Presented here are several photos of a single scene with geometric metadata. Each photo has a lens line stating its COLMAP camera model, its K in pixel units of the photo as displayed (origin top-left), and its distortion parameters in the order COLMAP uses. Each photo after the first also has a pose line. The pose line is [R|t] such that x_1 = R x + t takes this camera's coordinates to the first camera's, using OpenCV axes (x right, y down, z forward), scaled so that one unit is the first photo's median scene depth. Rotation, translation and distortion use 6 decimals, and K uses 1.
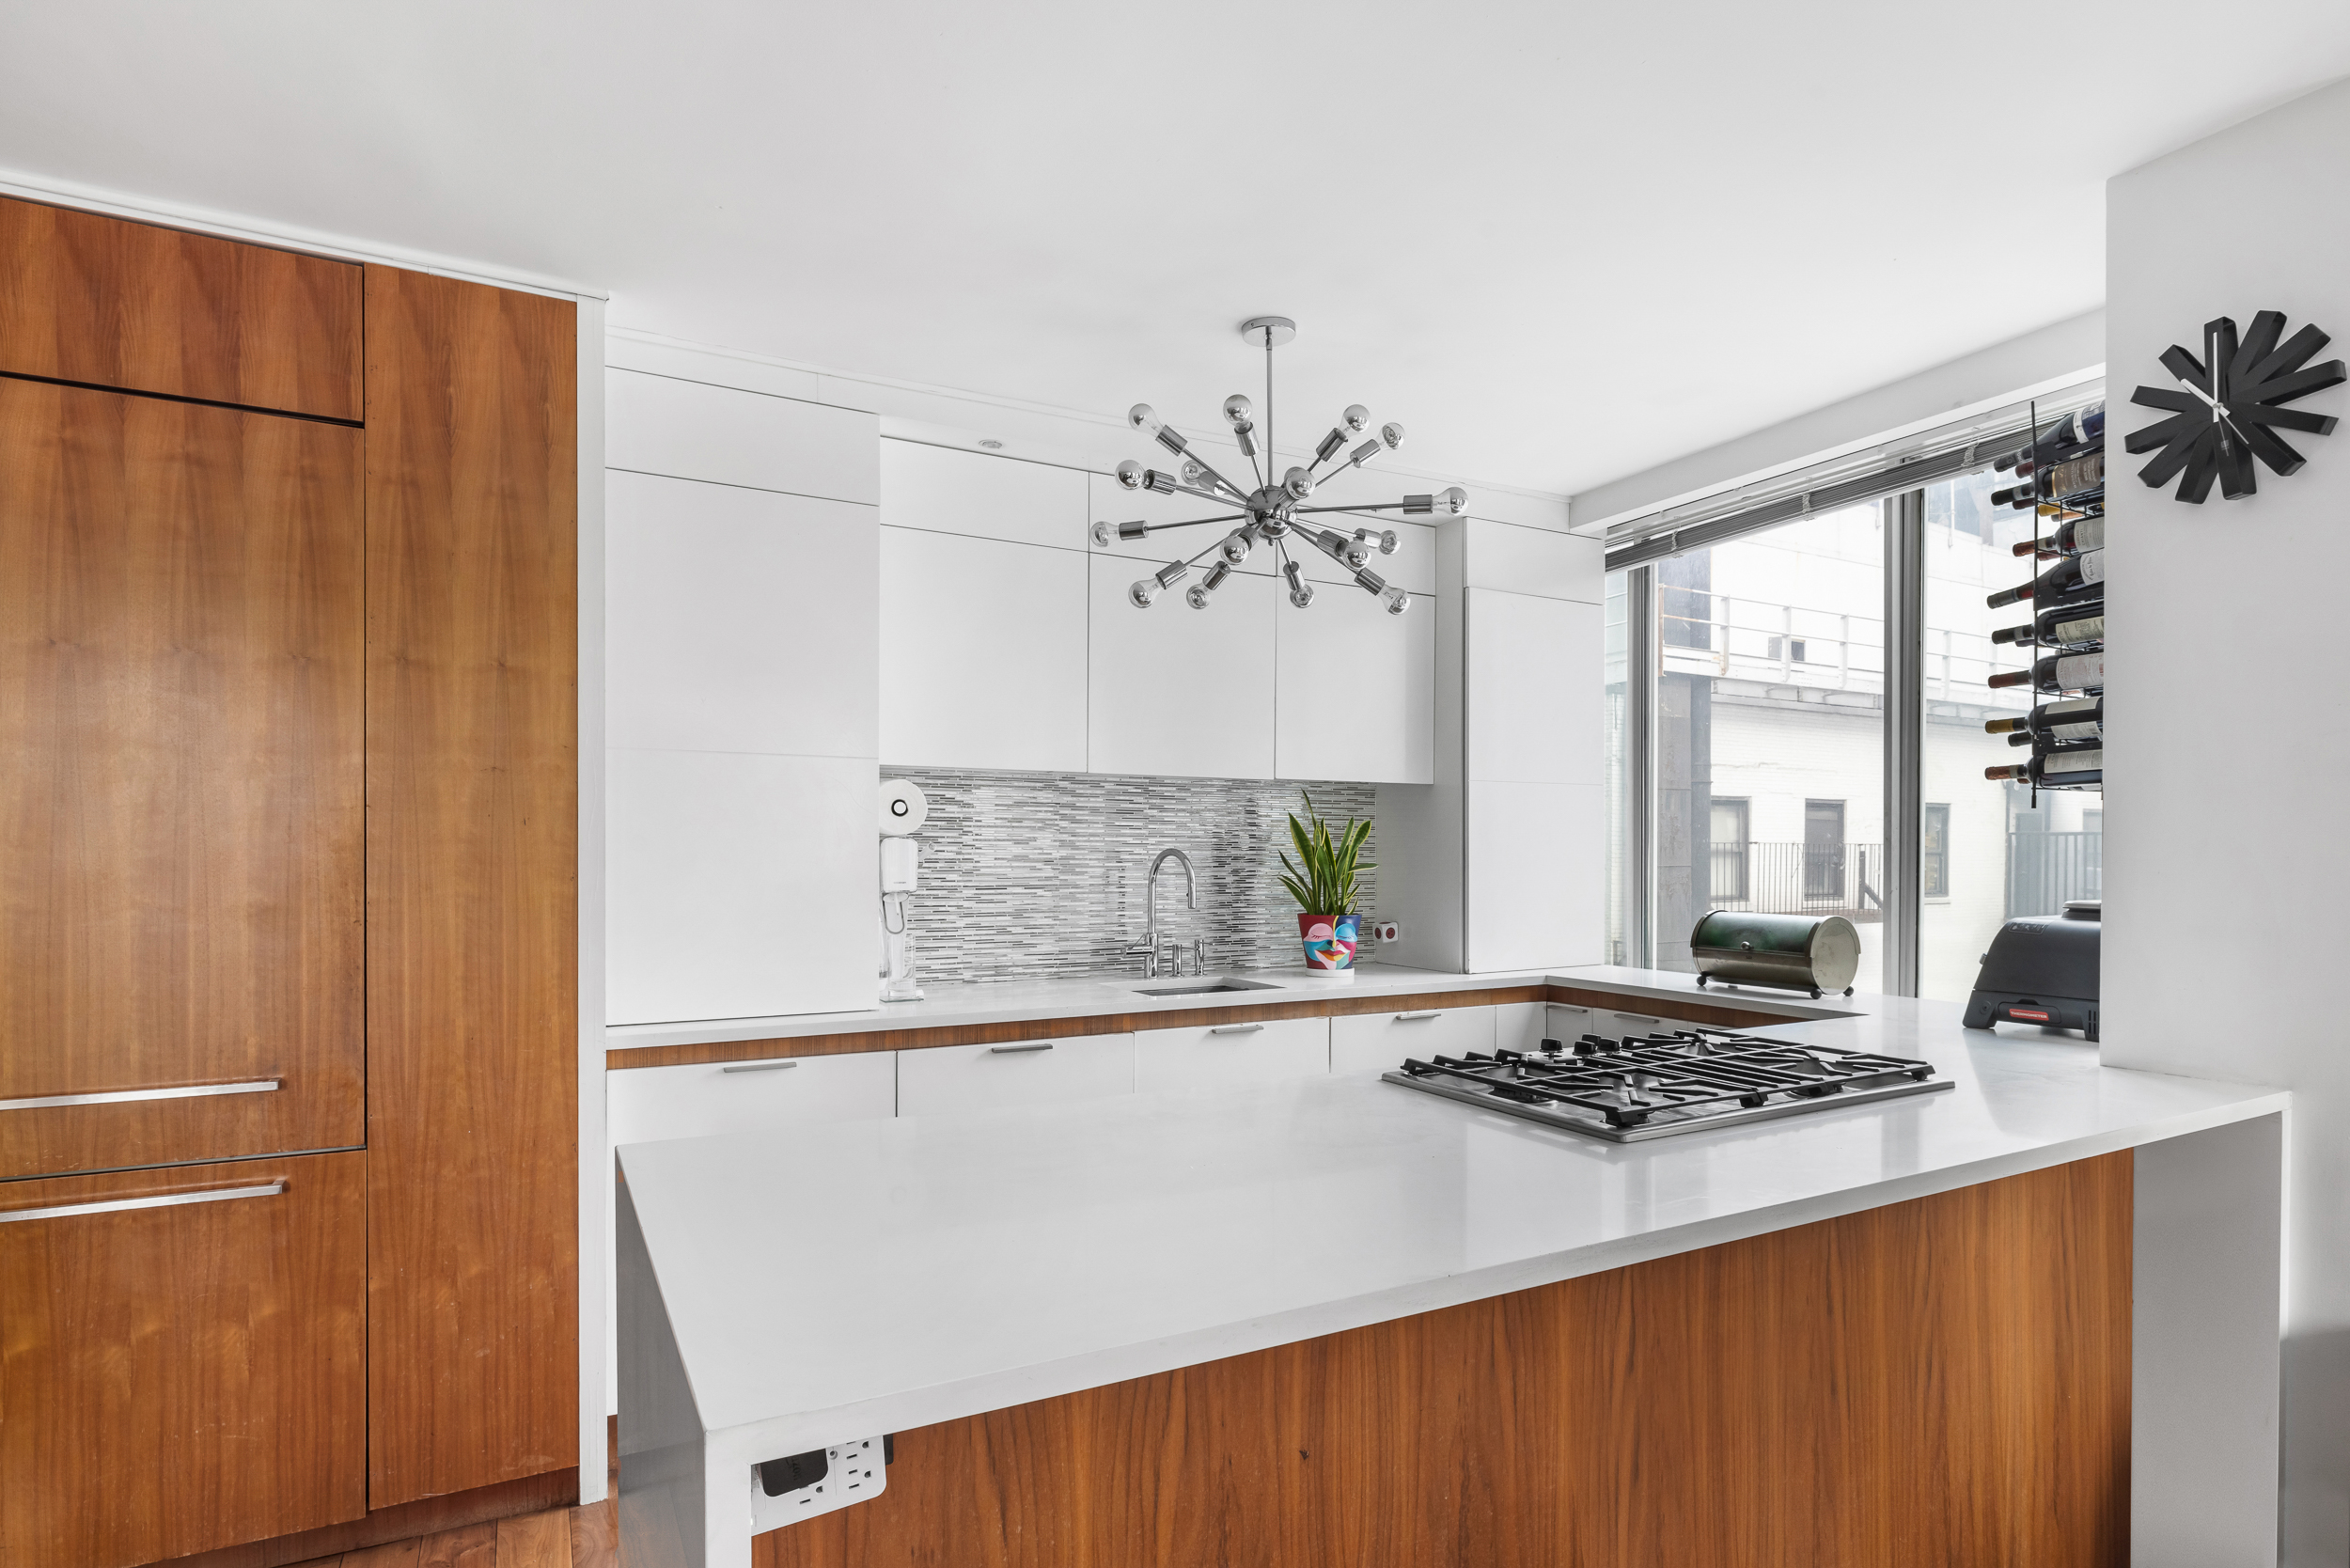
lens RADIAL K [[1246.6, 0, 1235.1], [0, 1246.6, 860.4], [0, 0, 1]] dist [0.001999, 0.000555]
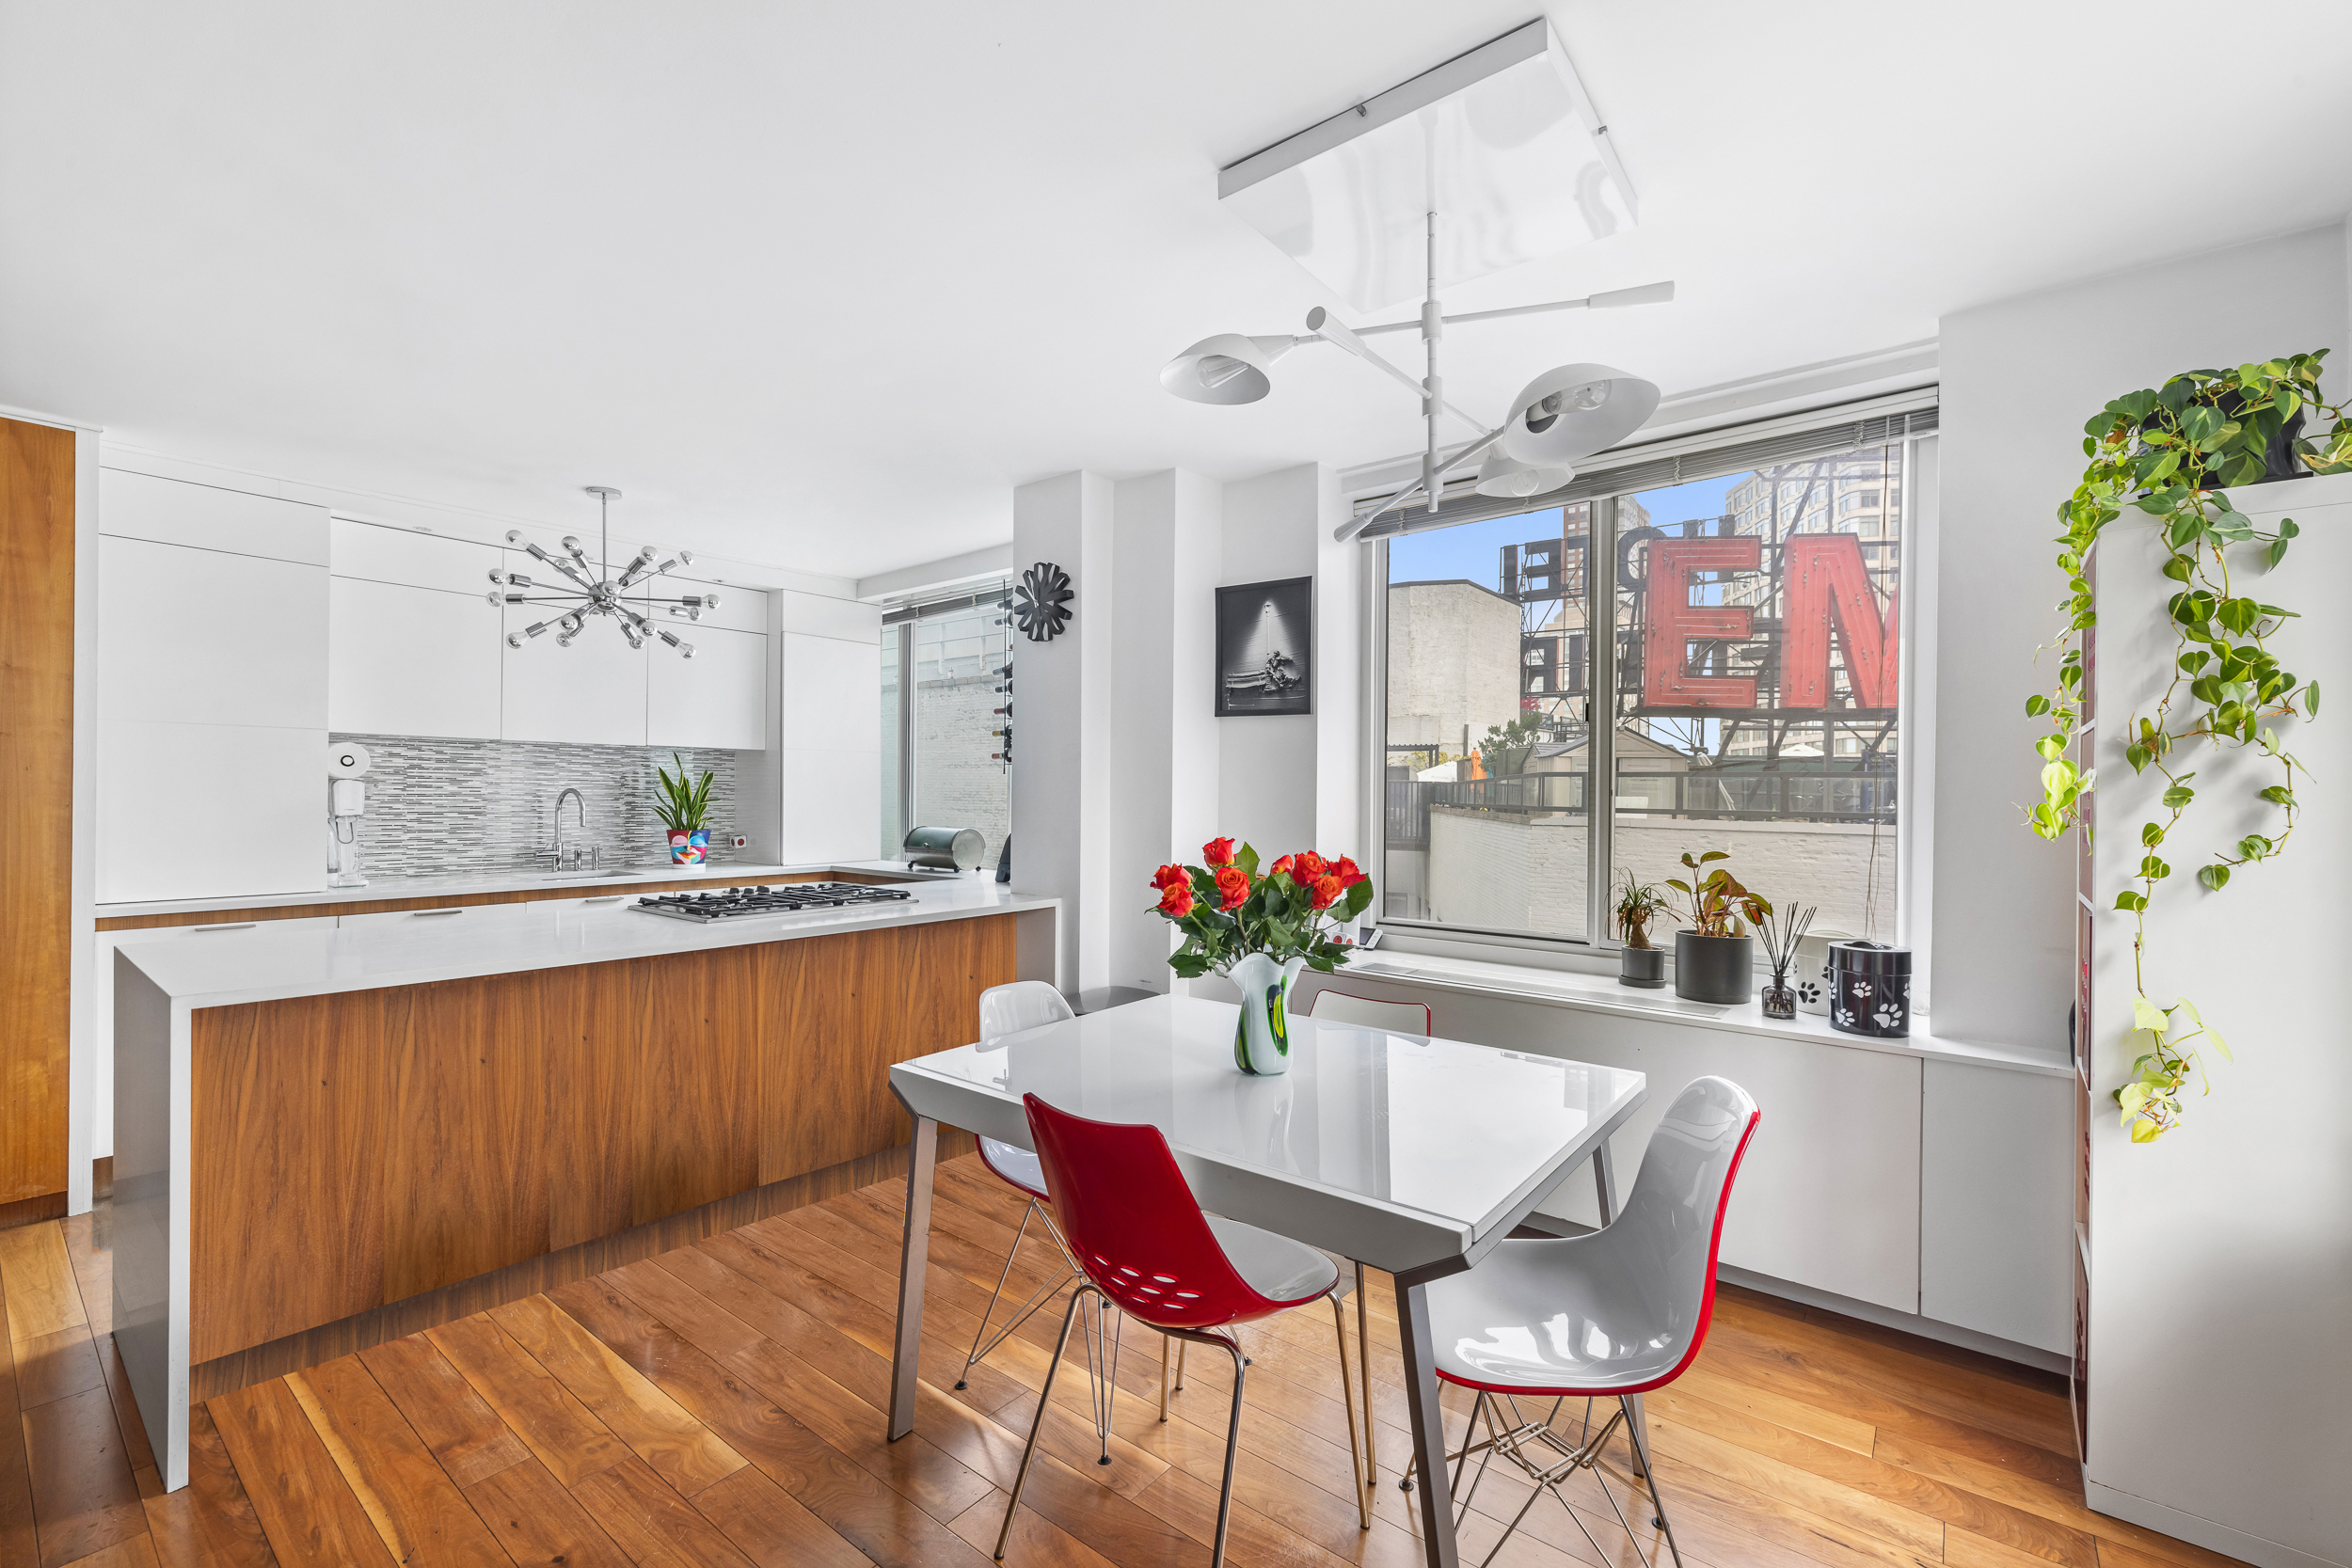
lens RADIAL K [[1005.4, 0, 1184.4], [0, 1005.4, 791.4], [0, 0, 1]] dist [0.003078, 0.000065]
pose [[0.929992, 0.007131, 0.367510, 0.266168], [-0.005205, 0.999967, -0.006233, -0.002405], [-0.367542, 0.003884, 0.929999, -0.605694]]
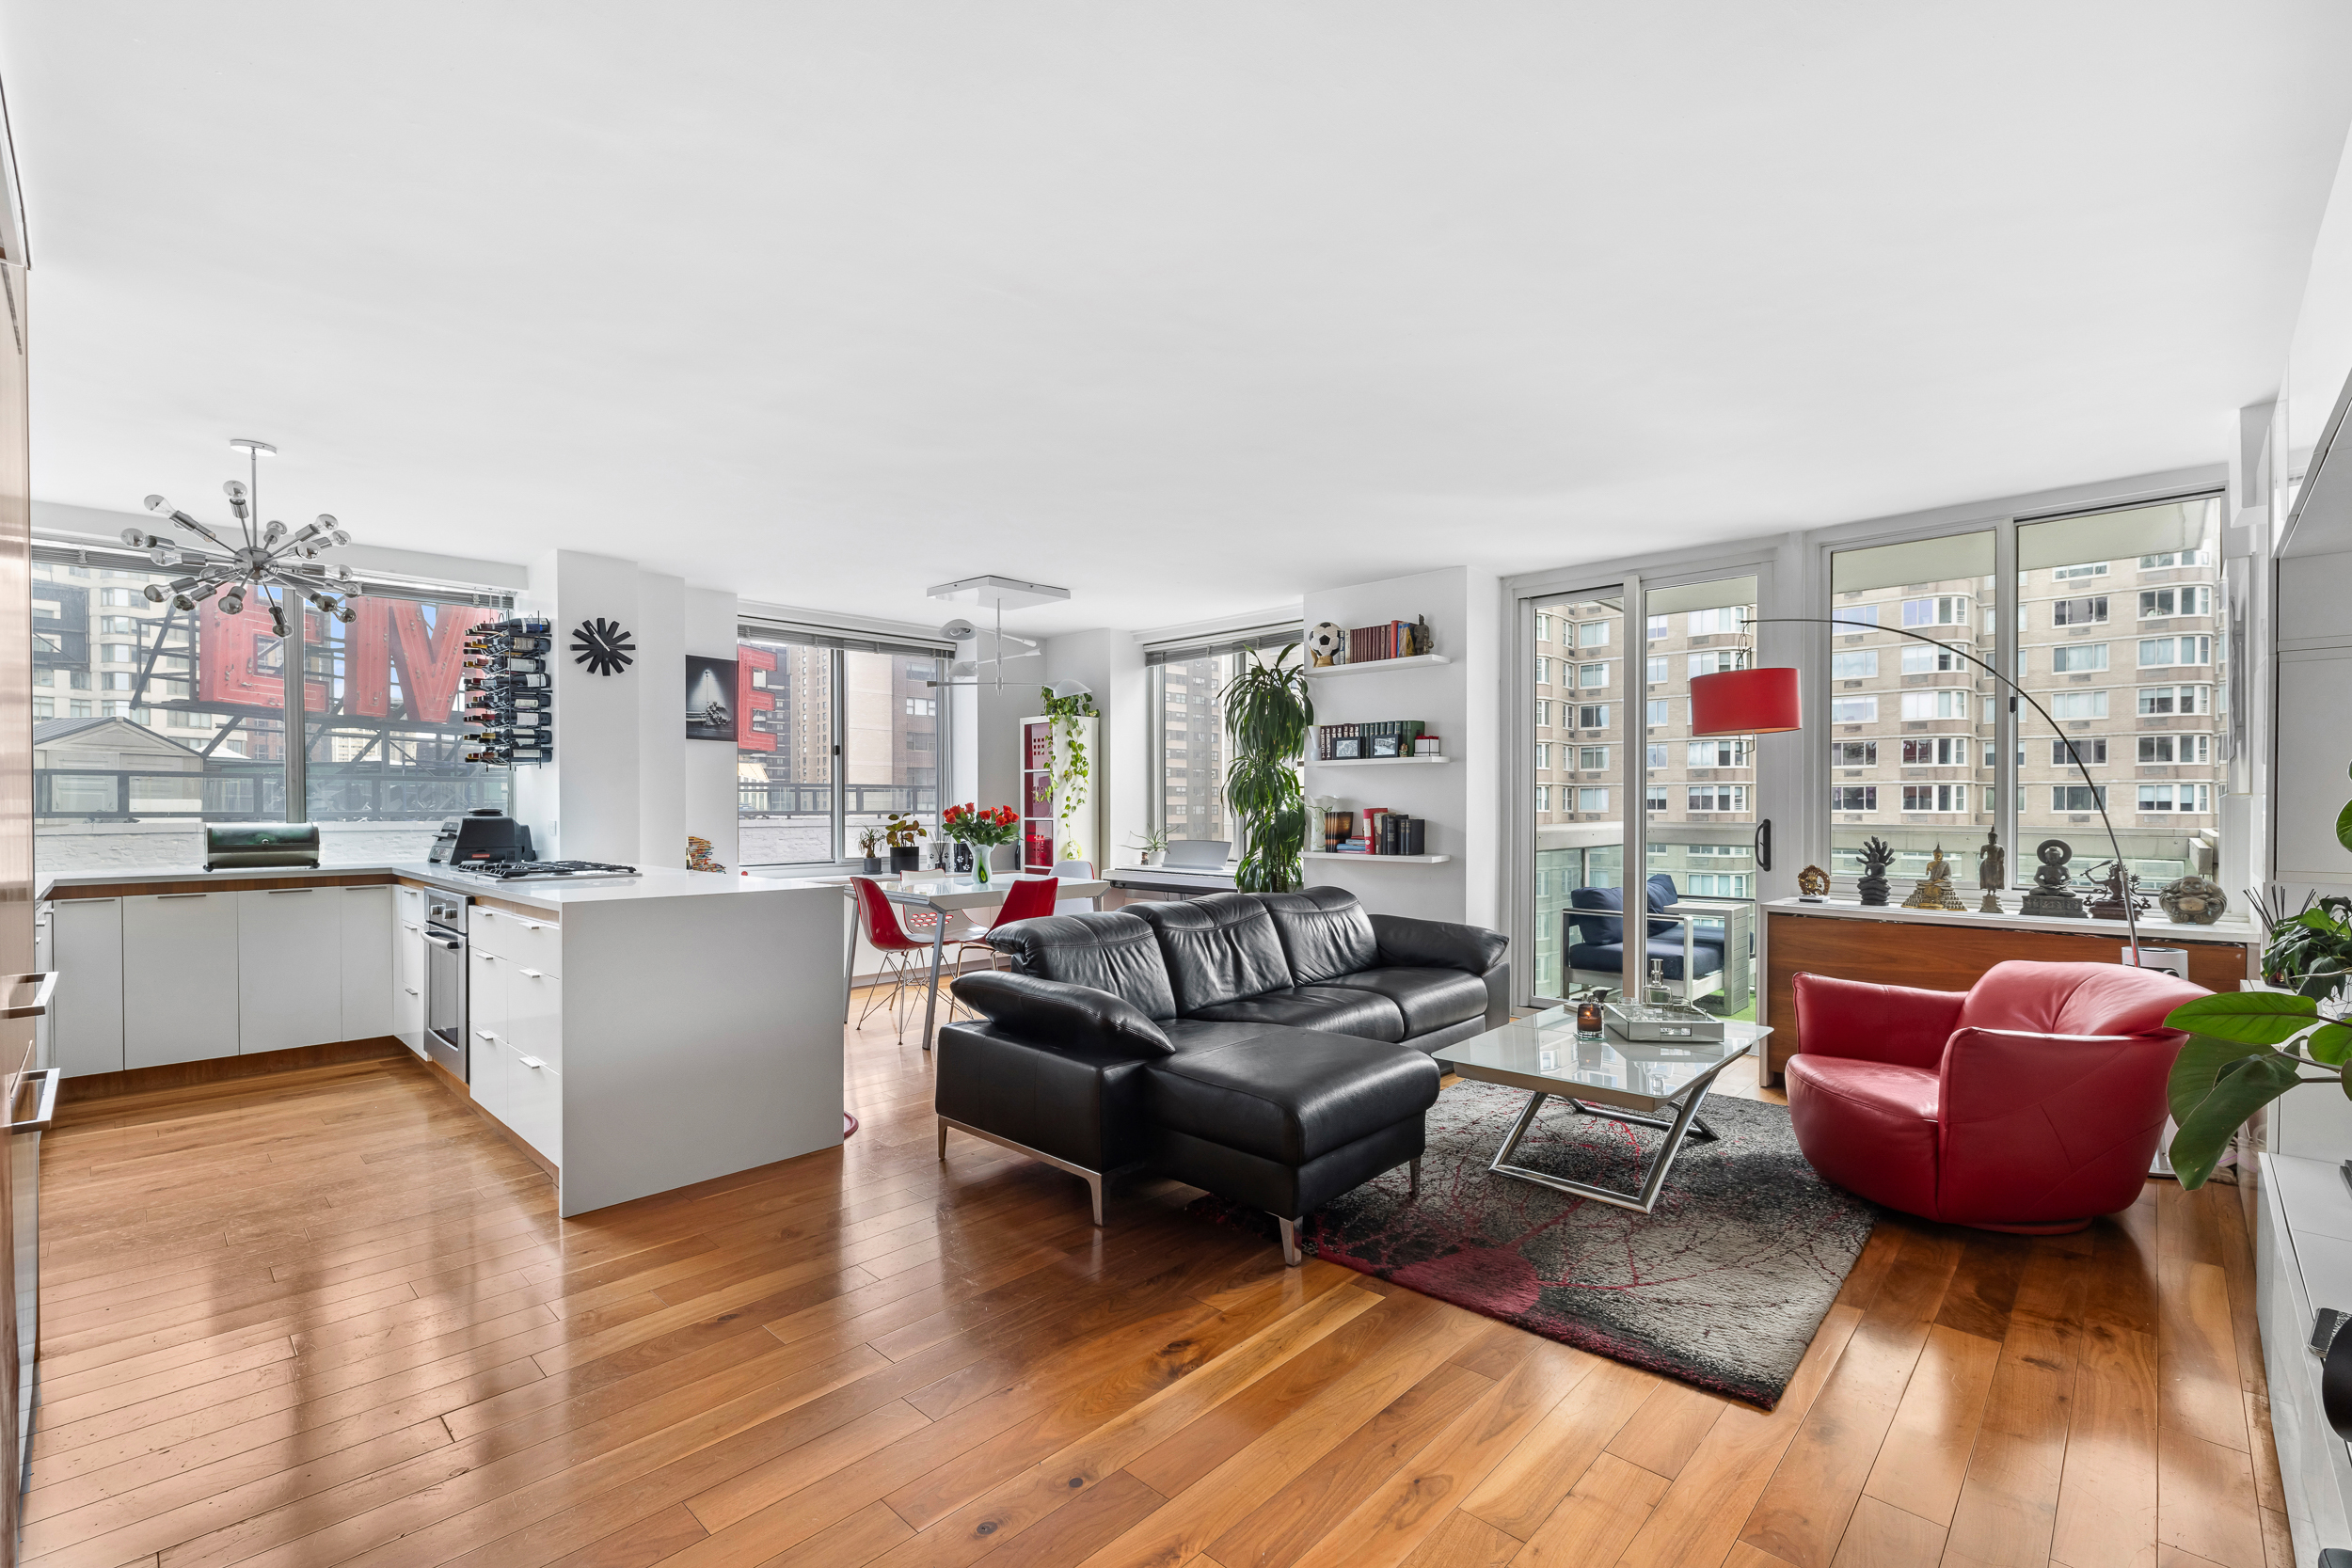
lens RADIAL K [[1005.4, 0, 1199.3], [0, 1005.4, 815.2], [0, 0, 1]] dist [0.003078, 0.000065]
pose [[-0.301583, -0.009140, 0.953396, -1.556463], [0.006736, 0.999909, 0.011717, 0.032498], [-0.953416, 0.009956, -0.301494, 0.253108]]
